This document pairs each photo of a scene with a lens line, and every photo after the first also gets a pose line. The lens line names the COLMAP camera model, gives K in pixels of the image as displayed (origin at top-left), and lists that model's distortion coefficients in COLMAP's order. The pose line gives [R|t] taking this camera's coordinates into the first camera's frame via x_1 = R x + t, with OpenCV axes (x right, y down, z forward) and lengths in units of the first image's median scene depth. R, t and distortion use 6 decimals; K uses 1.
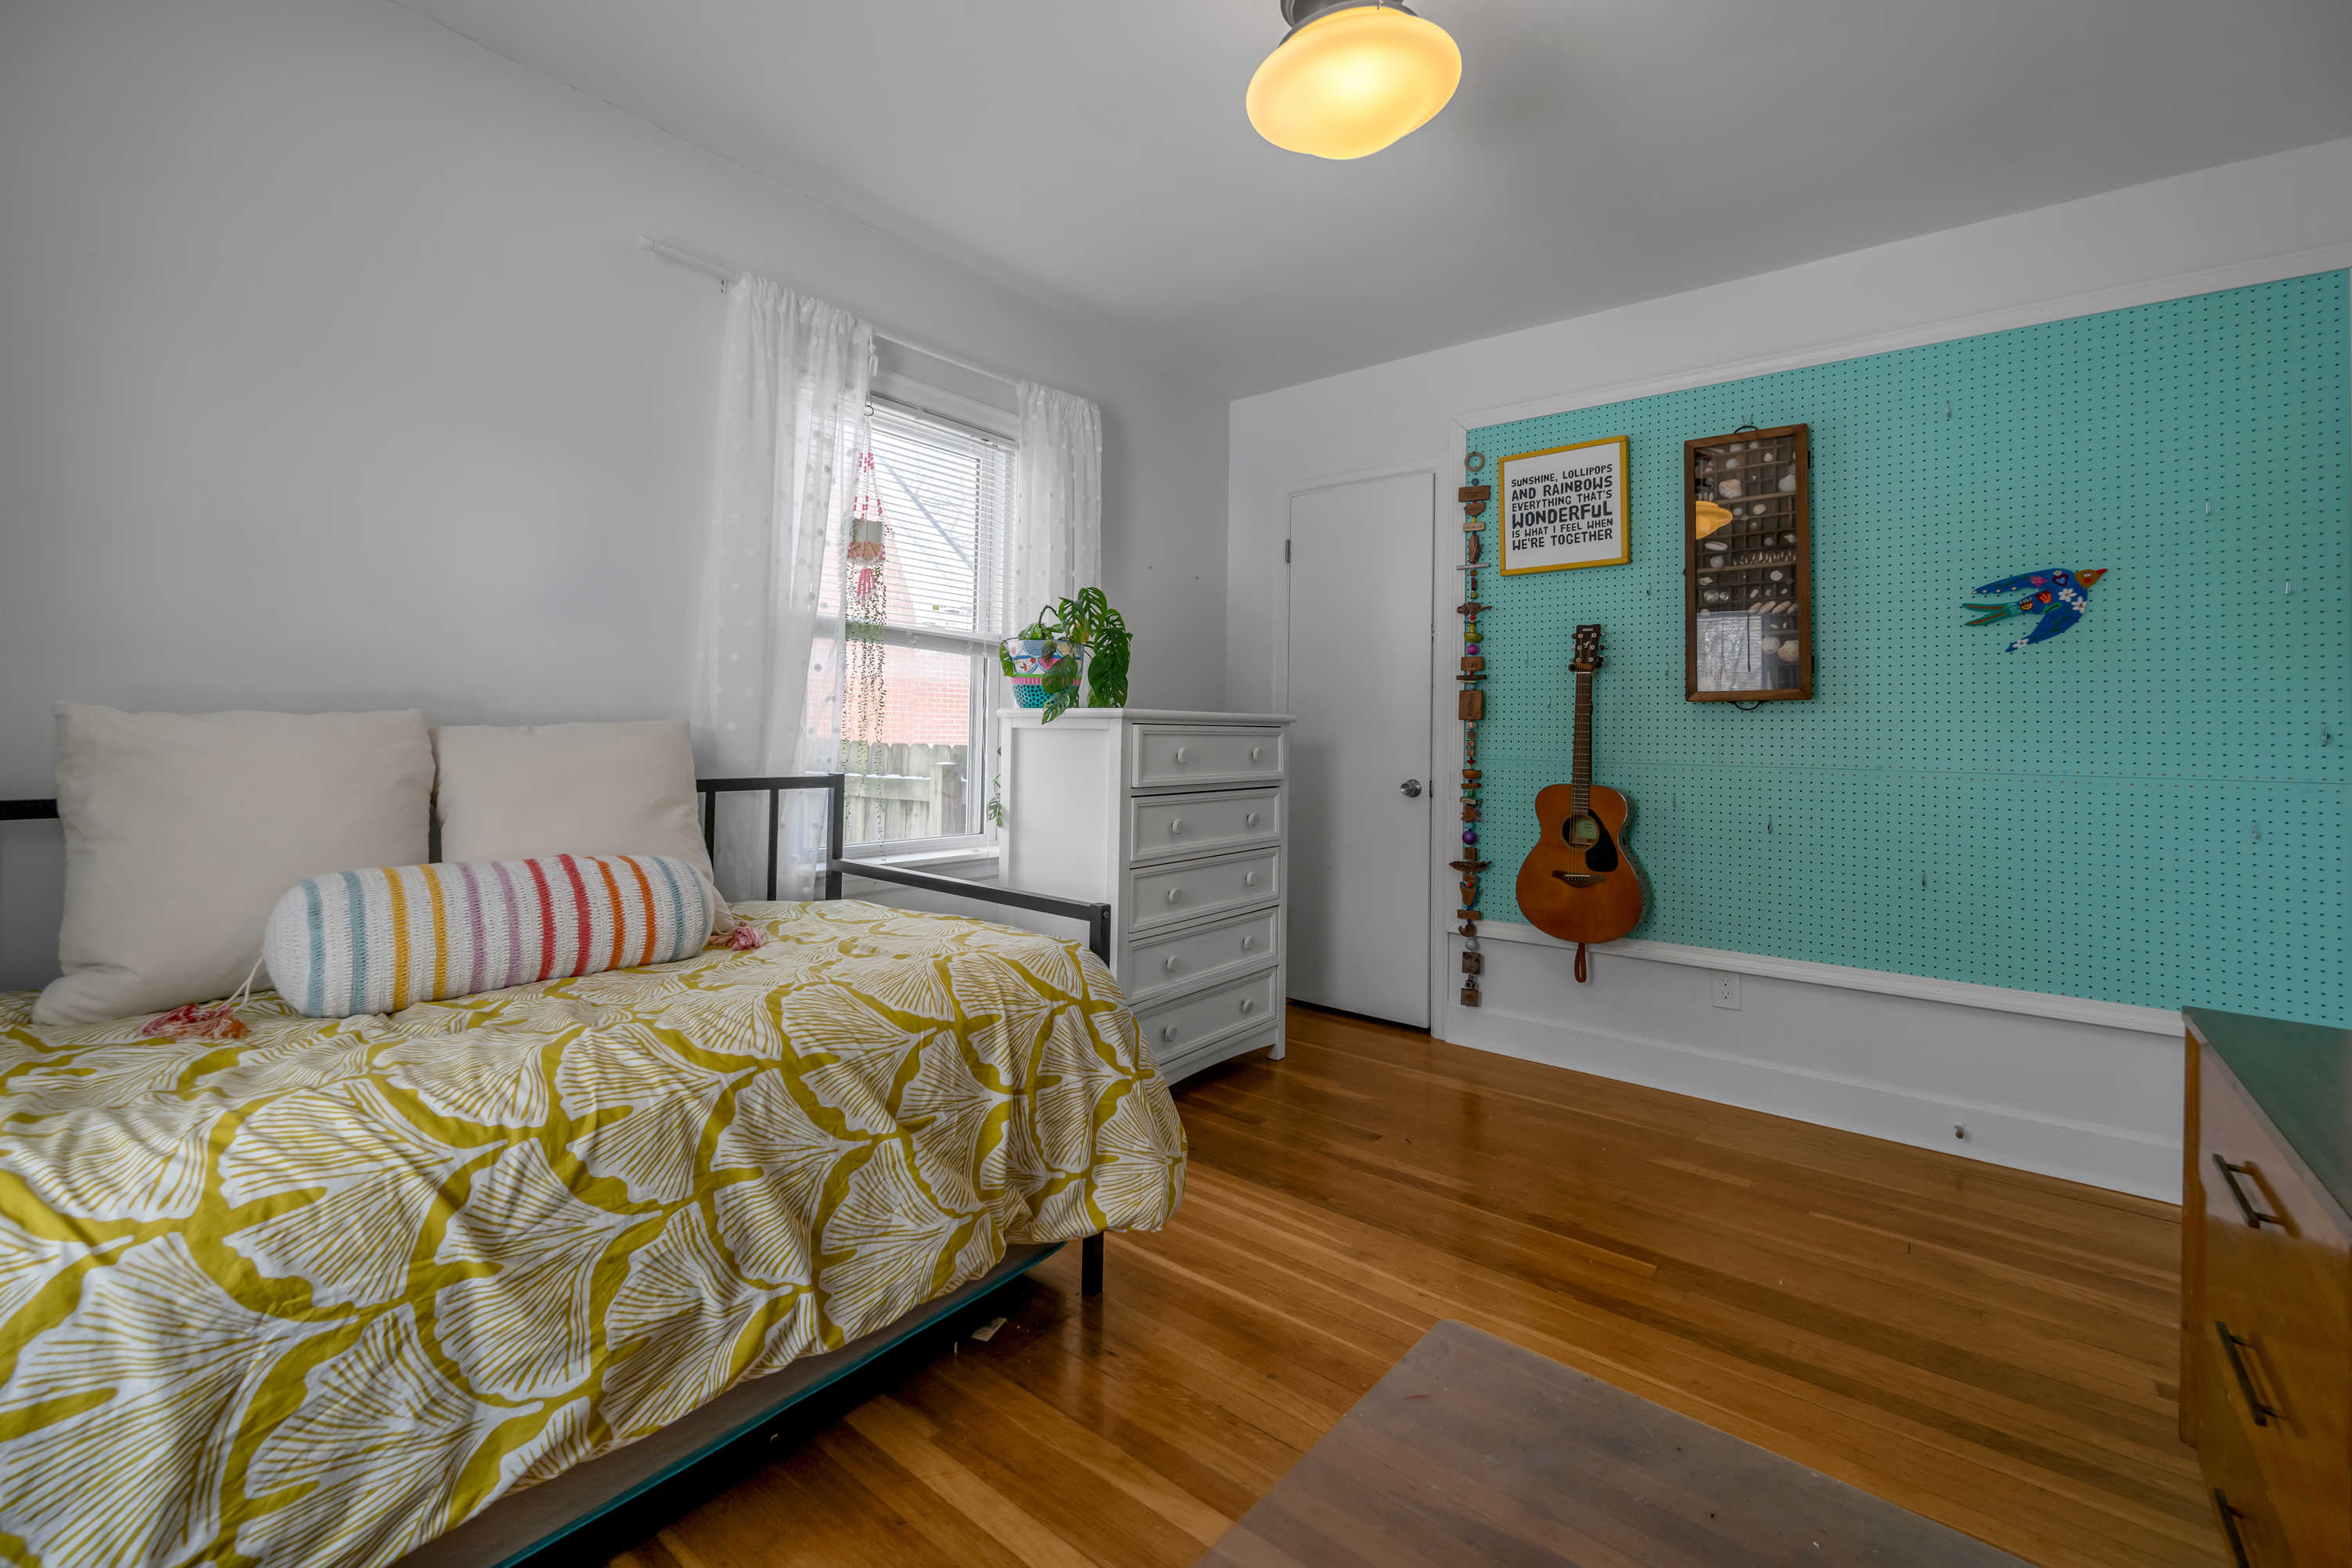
lens RADIAL K [[979.7, 0, 1169.3], [0, 979.7, 714.2], [0, 0, 1]] dist [-0.000900, 0.000163]
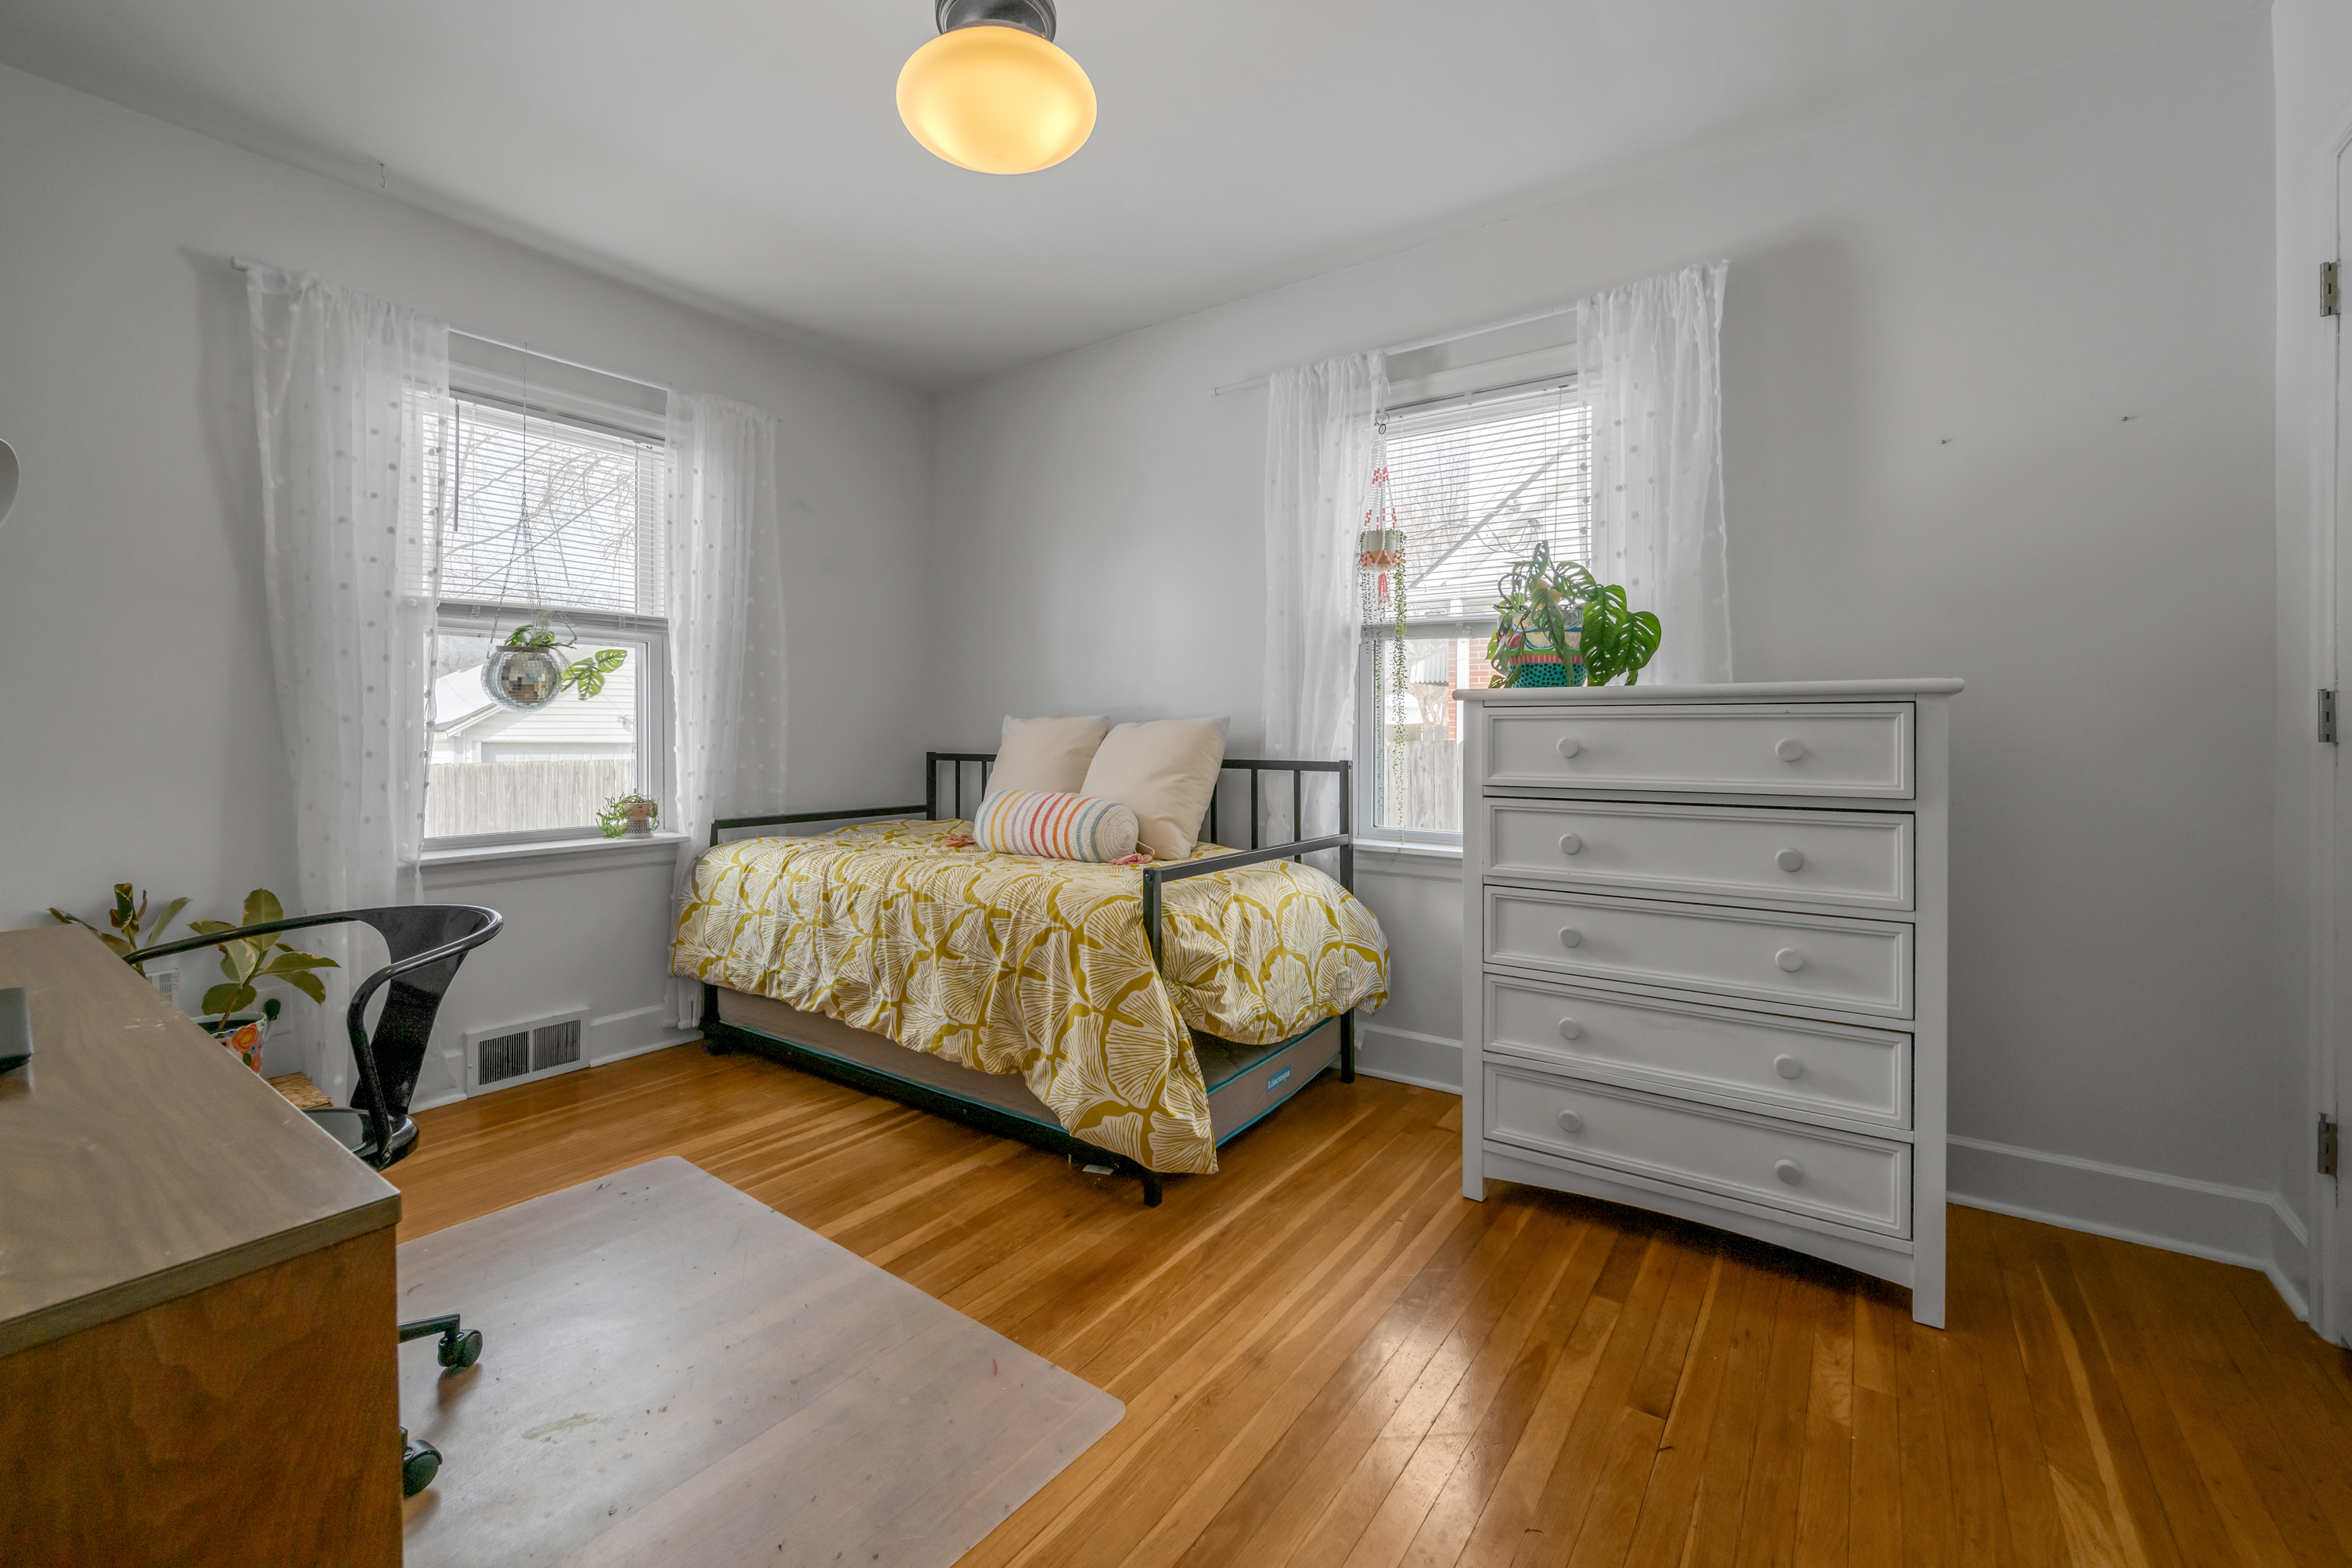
lens RADIAL K [[992.8, 0, 1161.9], [0, 992.8, 742.0], [0, 0, 1]] dist [-0.001058, -0.000029]
pose [[0.051348, -0.002794, -0.998677, 1.171004], [0.014945, 0.999886, -0.002029, 0.054874], [0.998569, -0.014821, 0.051384, 1.035778]]
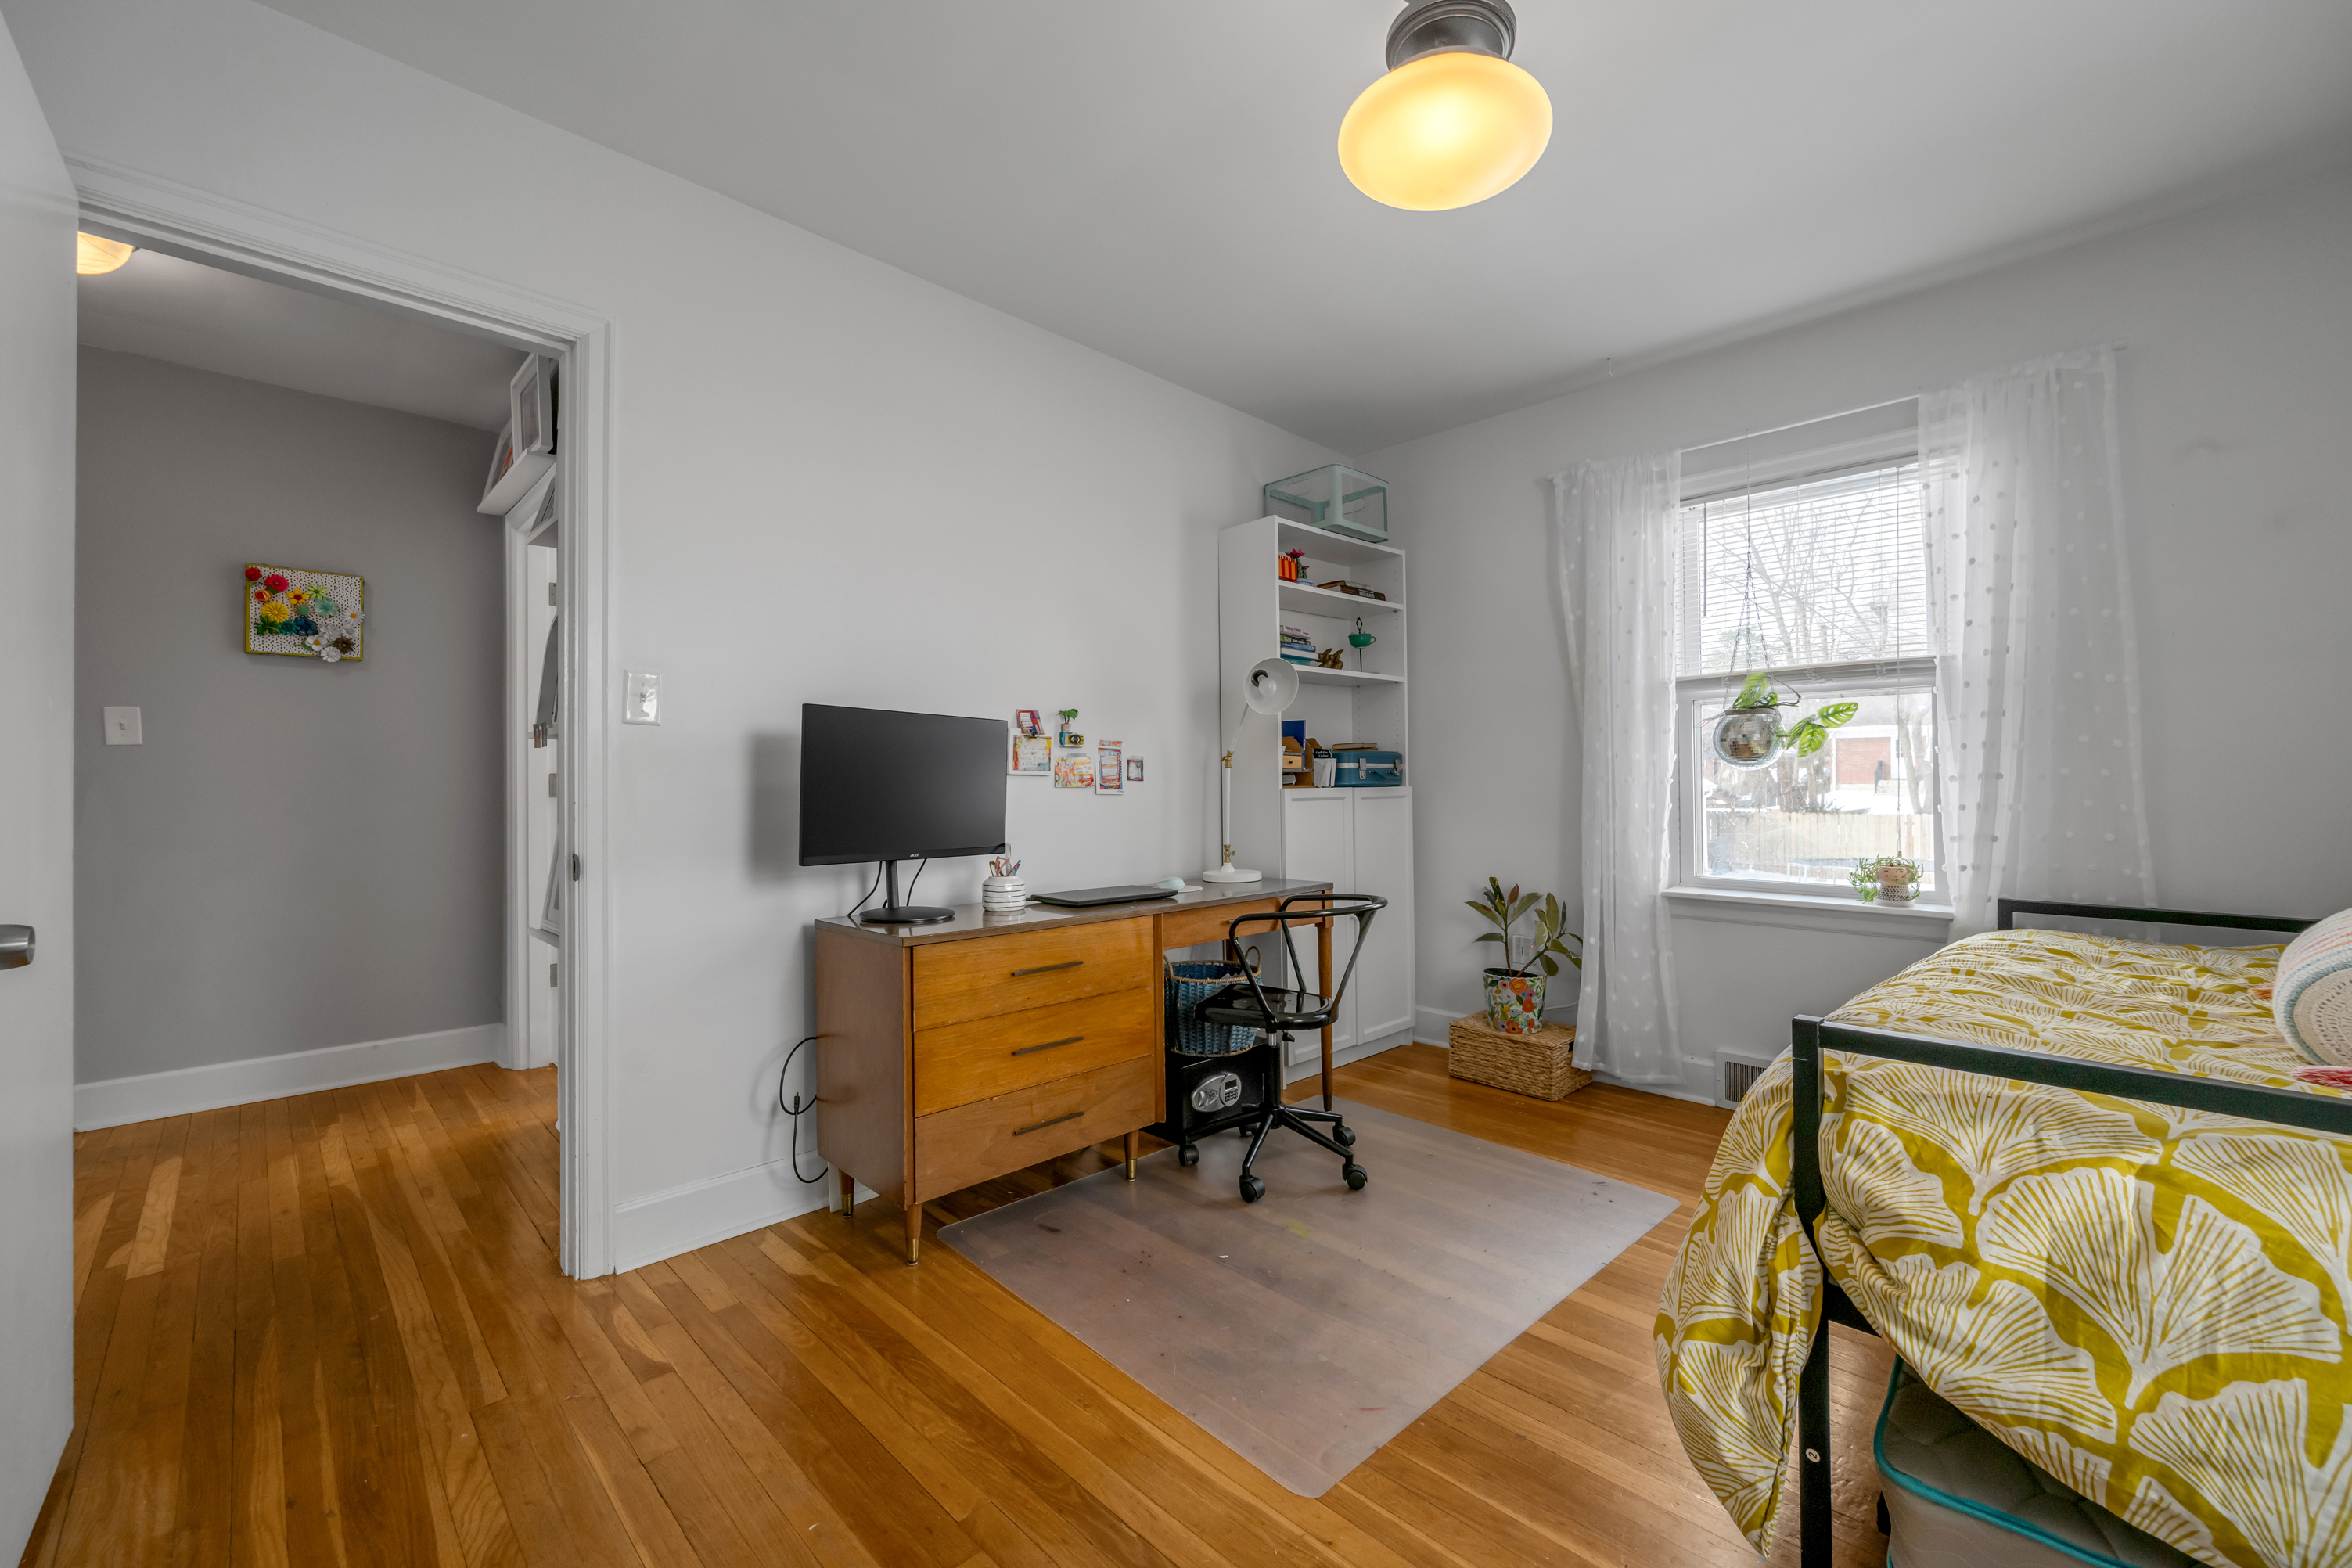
lens RADIAL K [[950.2, 0, 1177.3], [0, 950.2, 791.2], [0, 0, 1]] dist [-0.001652, 0.000239]
pose [[-0.993234, -0.014215, 0.115256, 0.322045], [-0.014978, 0.999871, -0.005757, 0.050629], [-0.115160, -0.007445, -0.993319, 1.851678]]
